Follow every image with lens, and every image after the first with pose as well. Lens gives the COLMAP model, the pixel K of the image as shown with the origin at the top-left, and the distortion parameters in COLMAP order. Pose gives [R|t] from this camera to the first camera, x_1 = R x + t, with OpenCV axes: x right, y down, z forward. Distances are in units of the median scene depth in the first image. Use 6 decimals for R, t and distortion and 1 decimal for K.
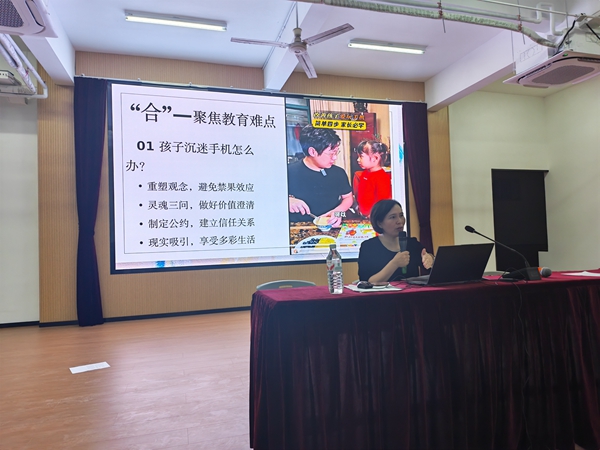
lens RADIAL K [[409.9, 0, 302.7], [0, 409.9, 231.5], [0, 0, 1]] dist [0.009302, -0.018042]
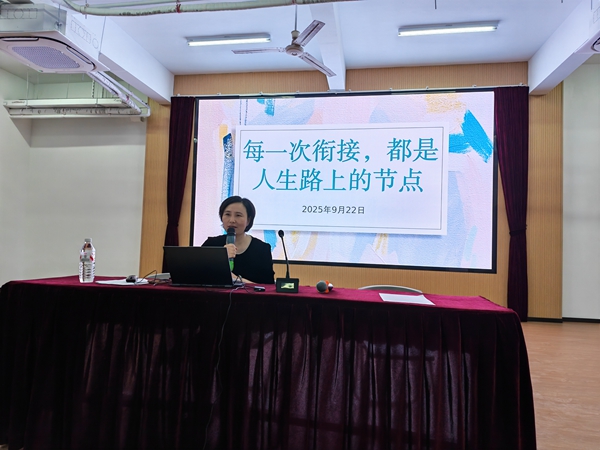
lens RADIAL K [[409.9, 0, 299.9], [0, 409.9, 226.5], [0, 0, 1]] dist [0.009302, -0.018042]
pose [[0.895075, 0.045884, -0.443549, 0.350908], [-0.050892, 0.998704, 0.000616, -0.010771], [0.443002, 0.022022, 0.896250, 0.081000]]
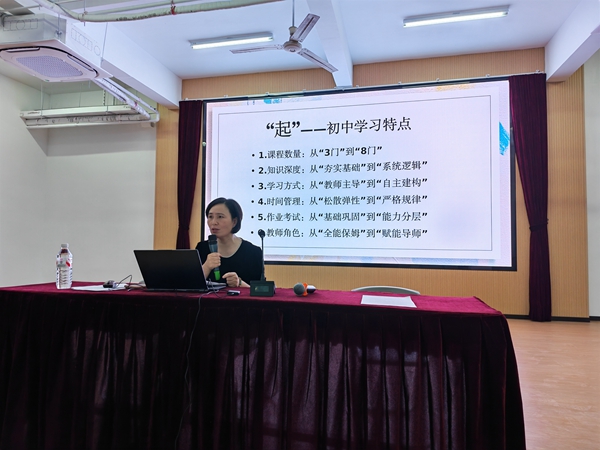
lens RADIAL K [[409.9, 0, 297.3], [0, 409.9, 225.9], [0, 0, 1]] dist [0.009302, -0.018042]
pose [[0.866459, 0.021828, -0.498771, 0.374942], [-0.025705, 0.999669, -0.000904, -0.010938], [0.498586, 0.013604, 0.866734, 0.115025]]
